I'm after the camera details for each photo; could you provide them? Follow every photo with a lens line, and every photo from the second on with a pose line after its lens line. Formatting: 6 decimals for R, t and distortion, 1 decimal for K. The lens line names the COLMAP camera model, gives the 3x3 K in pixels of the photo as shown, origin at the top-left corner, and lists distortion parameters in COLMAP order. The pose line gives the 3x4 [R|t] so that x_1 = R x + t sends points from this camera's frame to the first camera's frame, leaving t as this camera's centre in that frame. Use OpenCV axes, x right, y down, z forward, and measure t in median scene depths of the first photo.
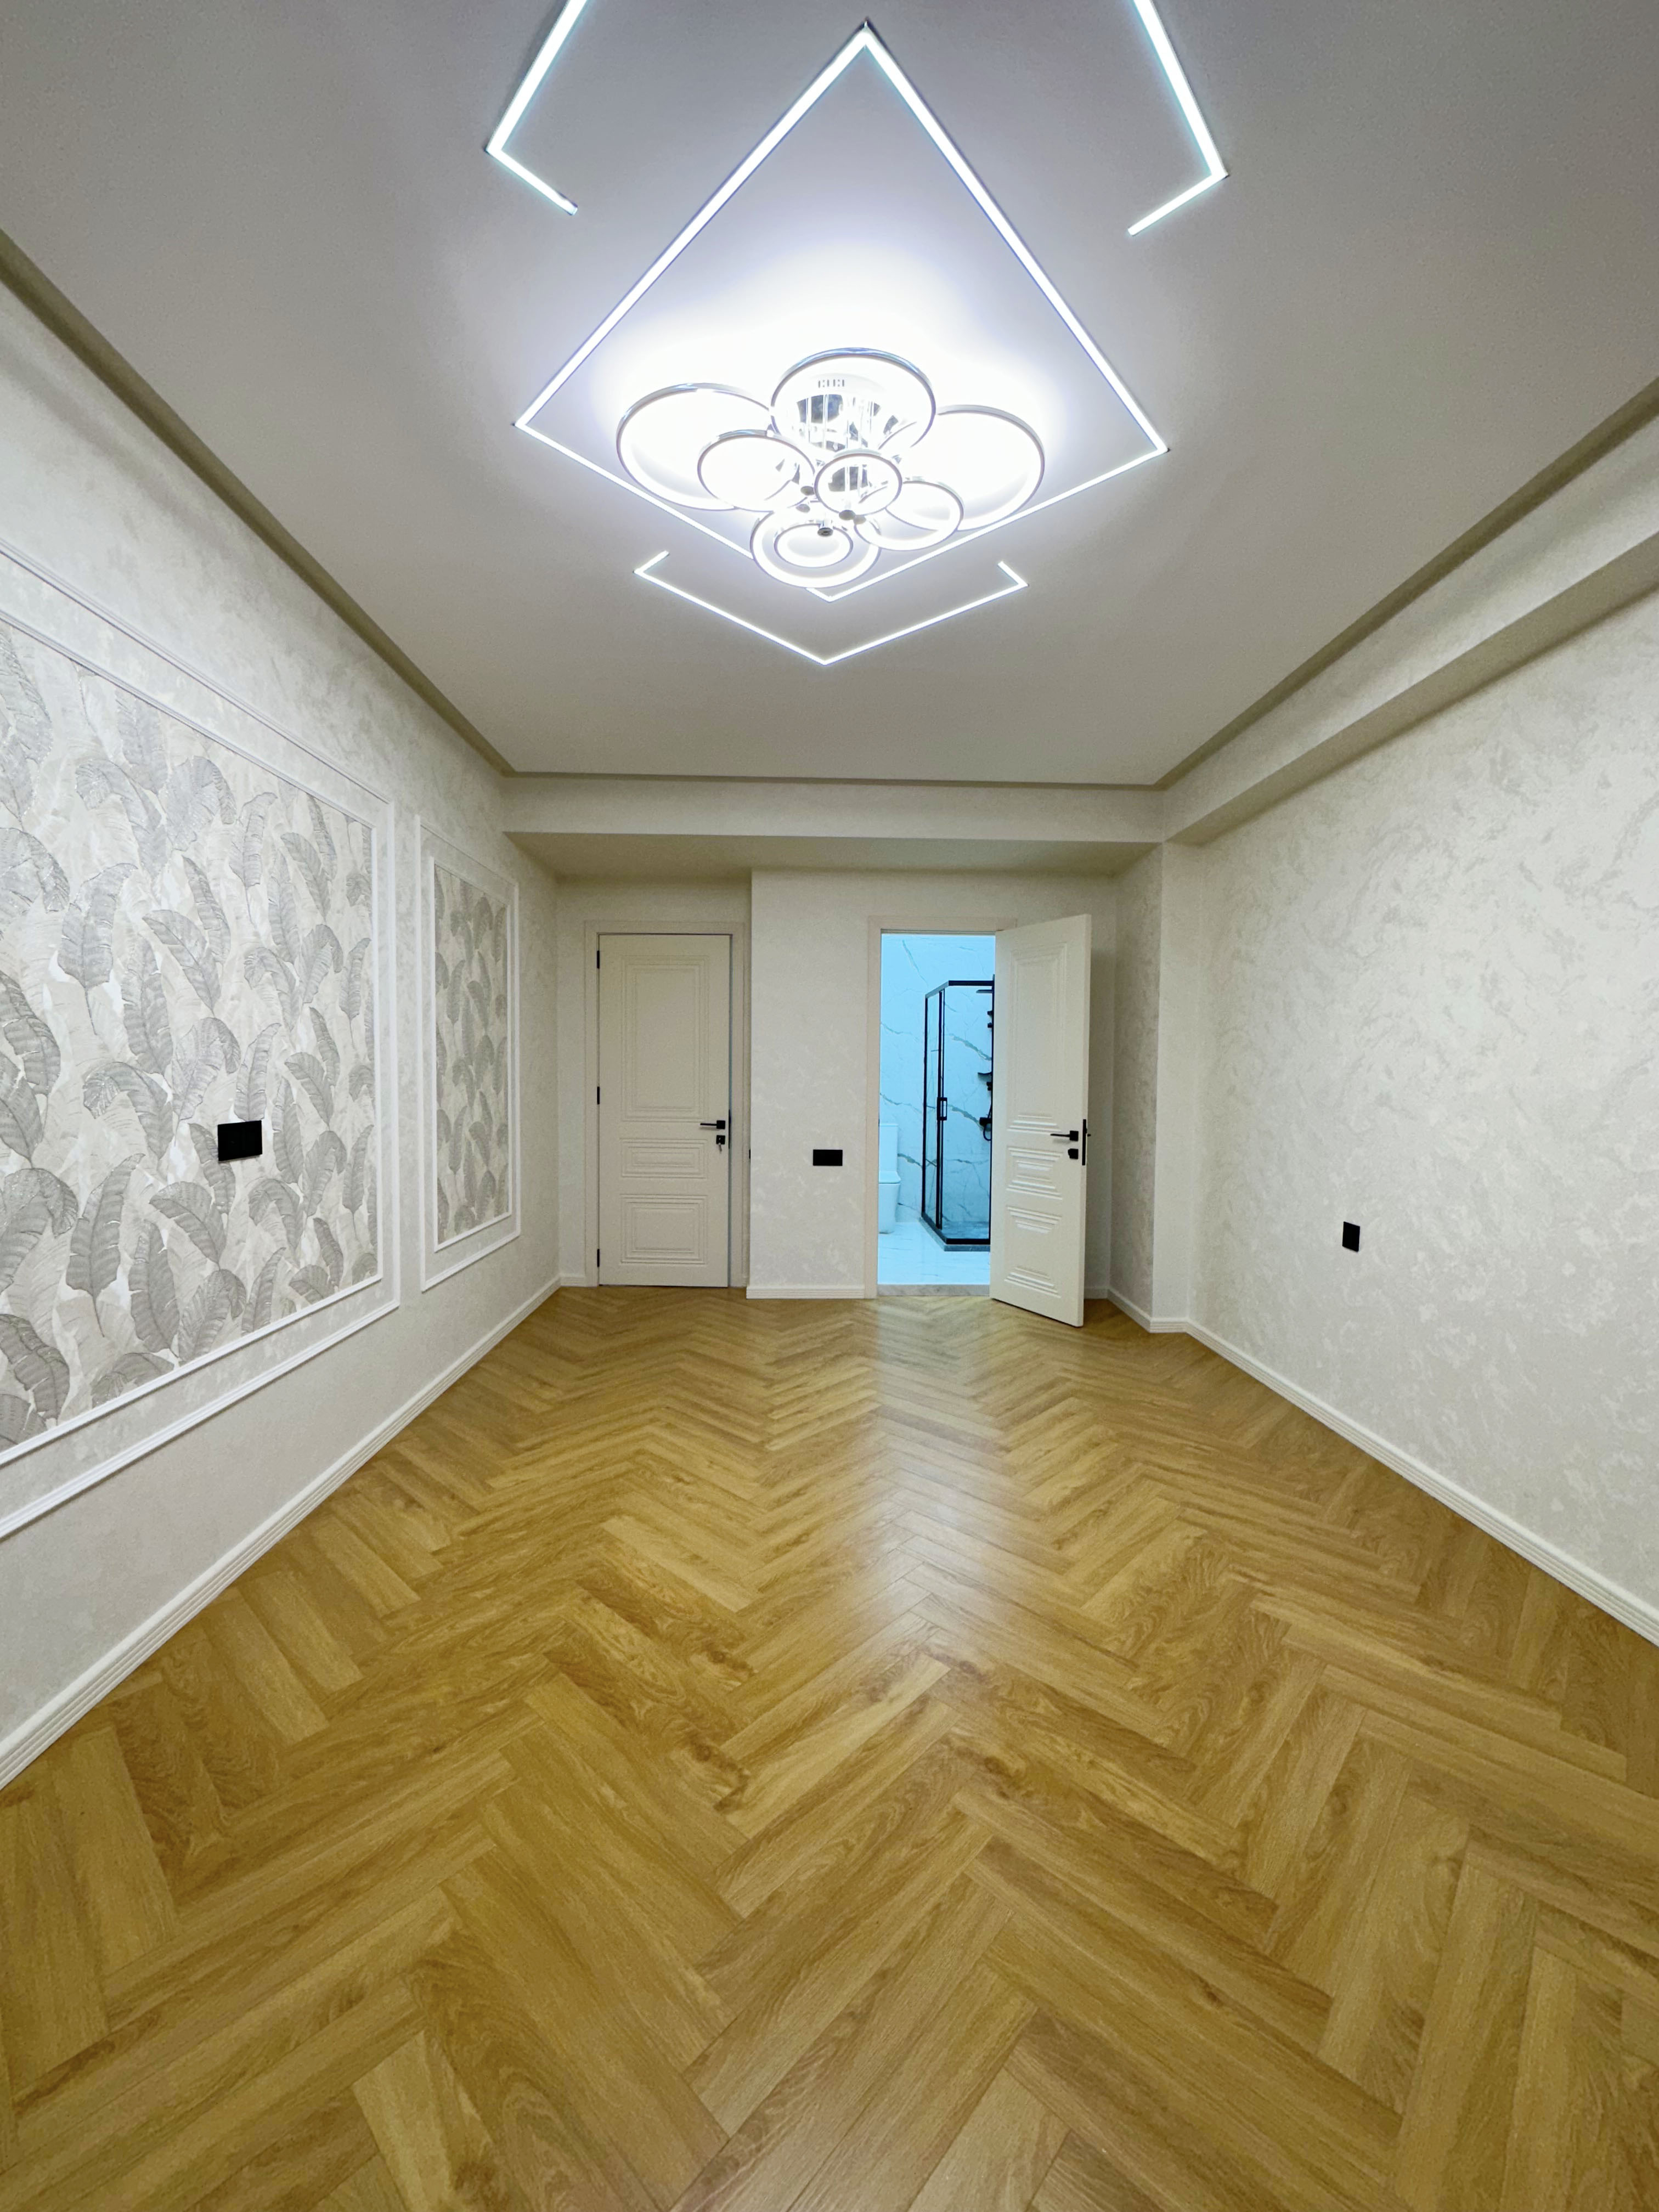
lens RADIAL K [[879.8, 0, 829.5], [0, 879.8, 1106.0], [0, 0, 1]] dist [-0.001524, 0.000038]
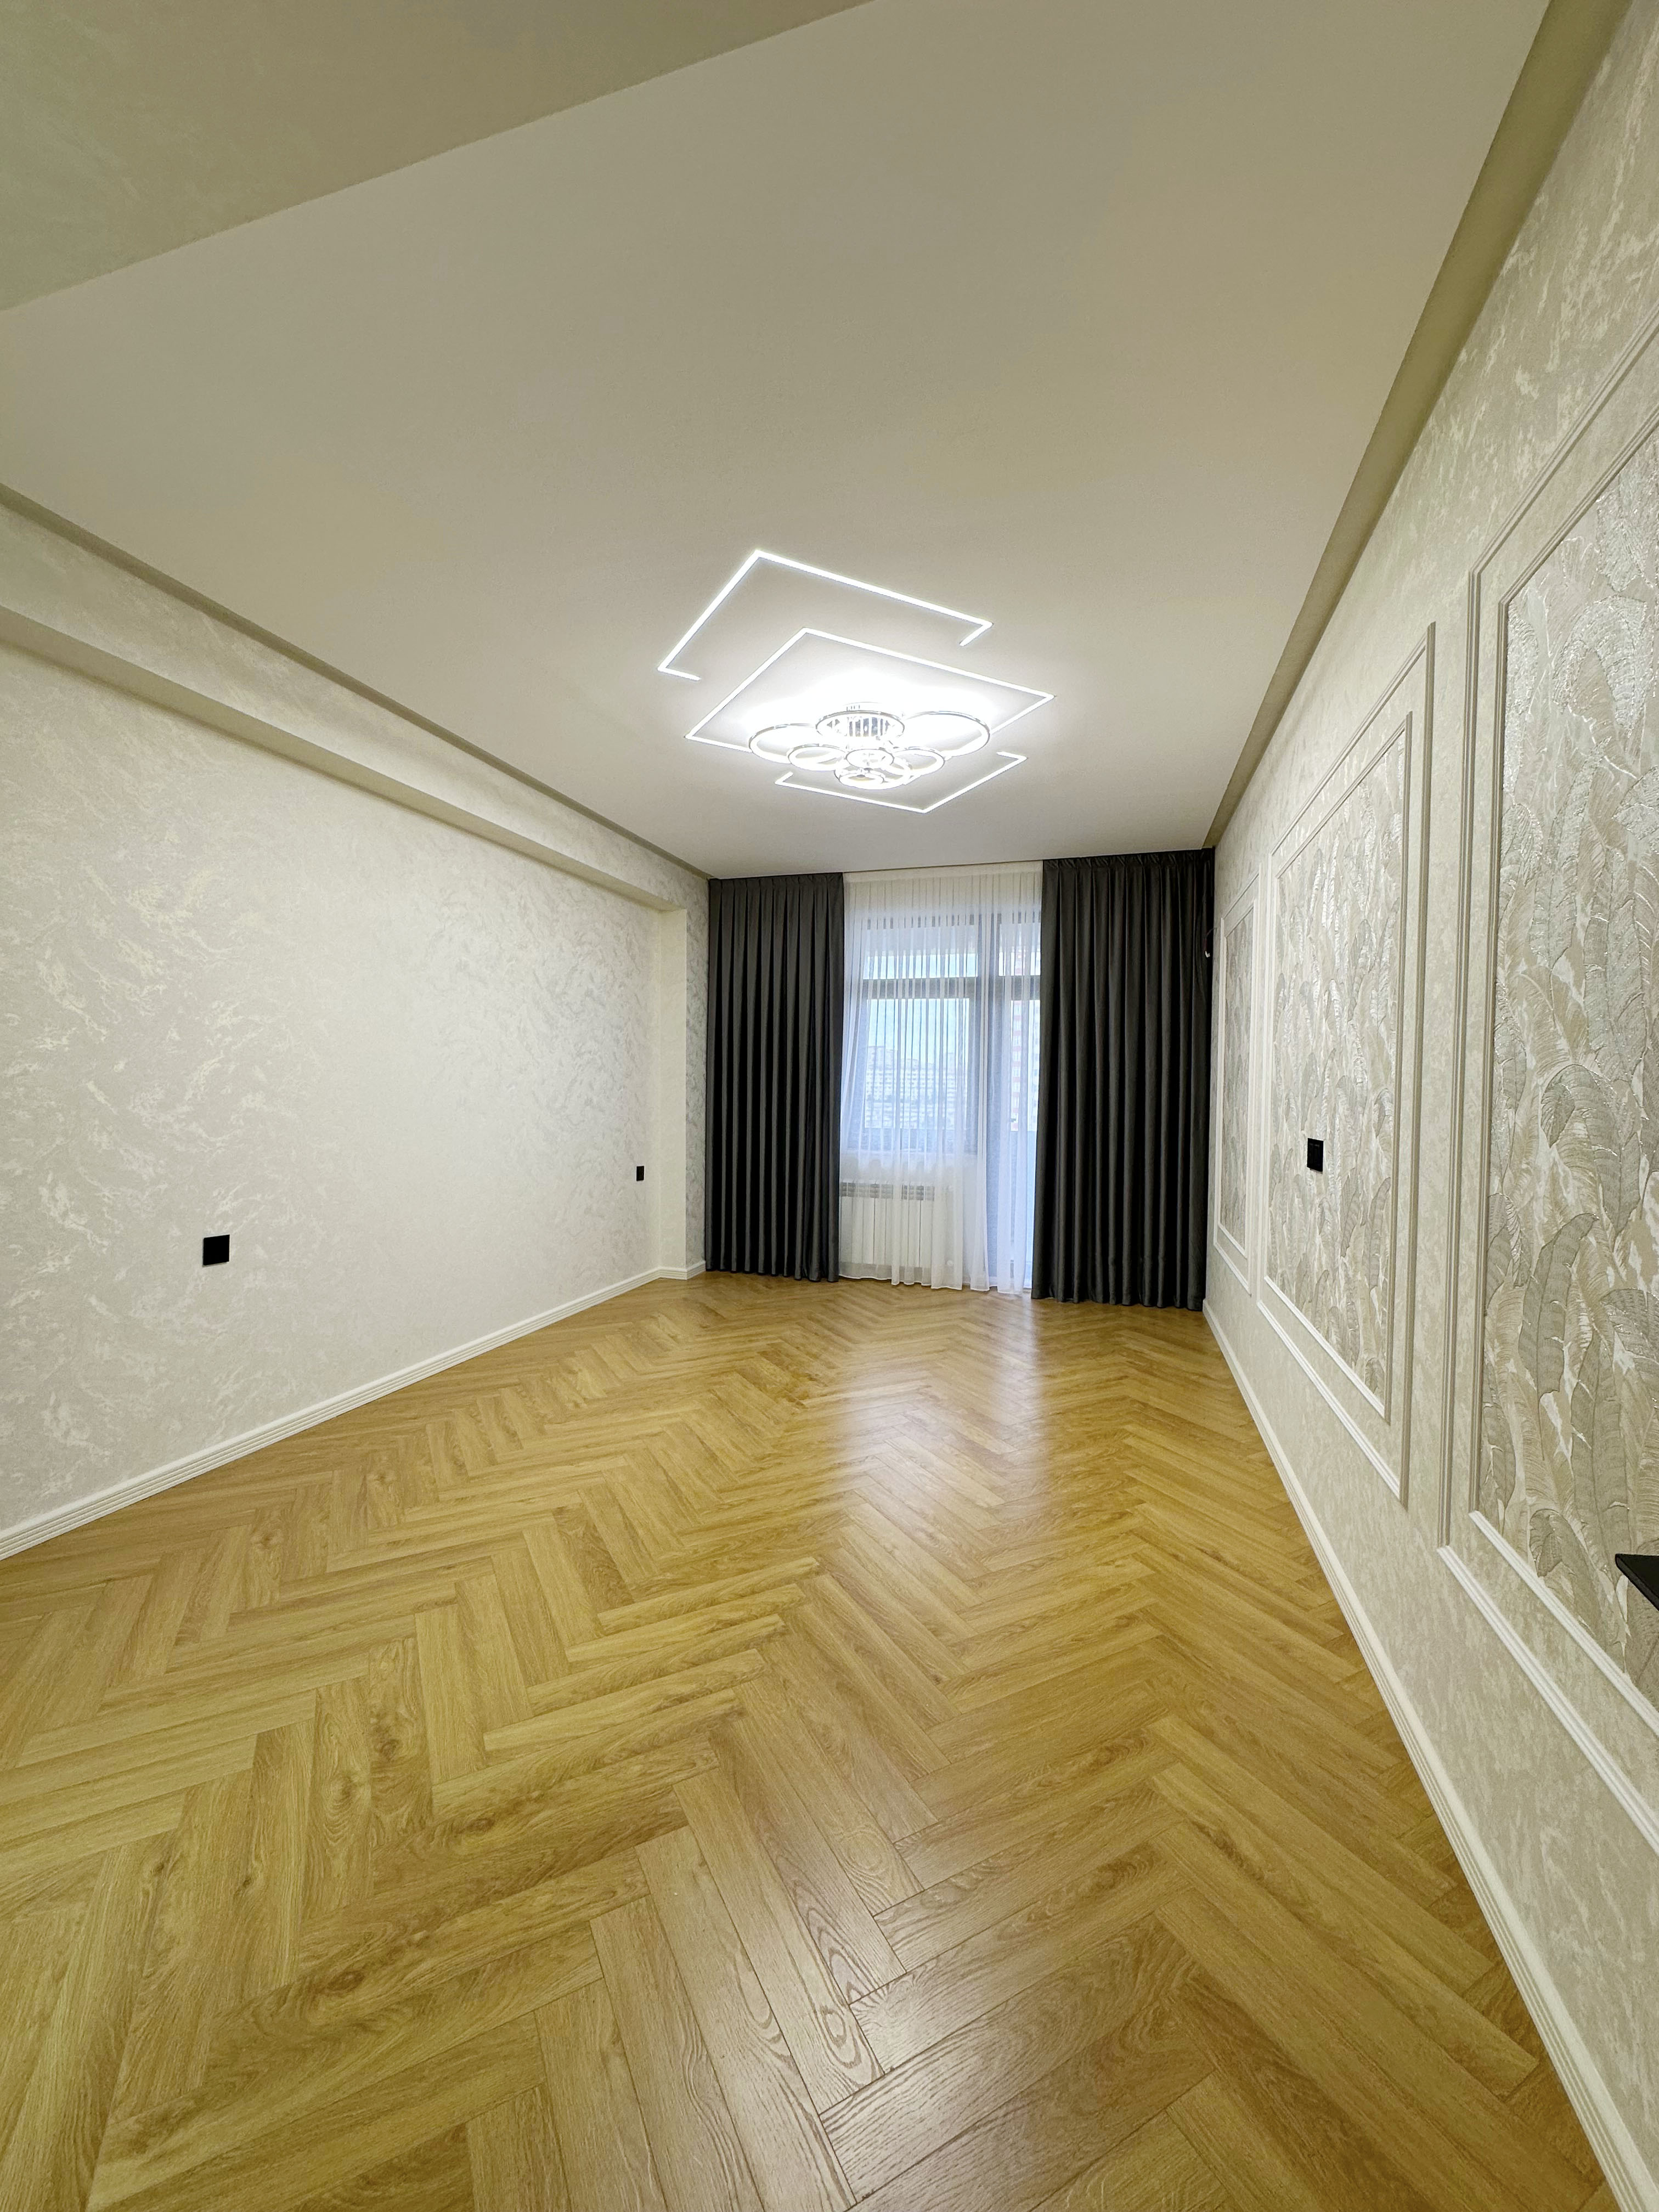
lens RADIAL K [[879.8, 0, 829.5], [0, 879.8, 1106.0], [0, 0, 1]] dist [-0.001524, 0.000038]
pose [[-0.944805, -0.028442, 0.326398, -0.313019], [-0.008470, 0.998012, 0.062449, -0.066101], [-0.327525, 0.056237, -0.943167, 1.640155]]
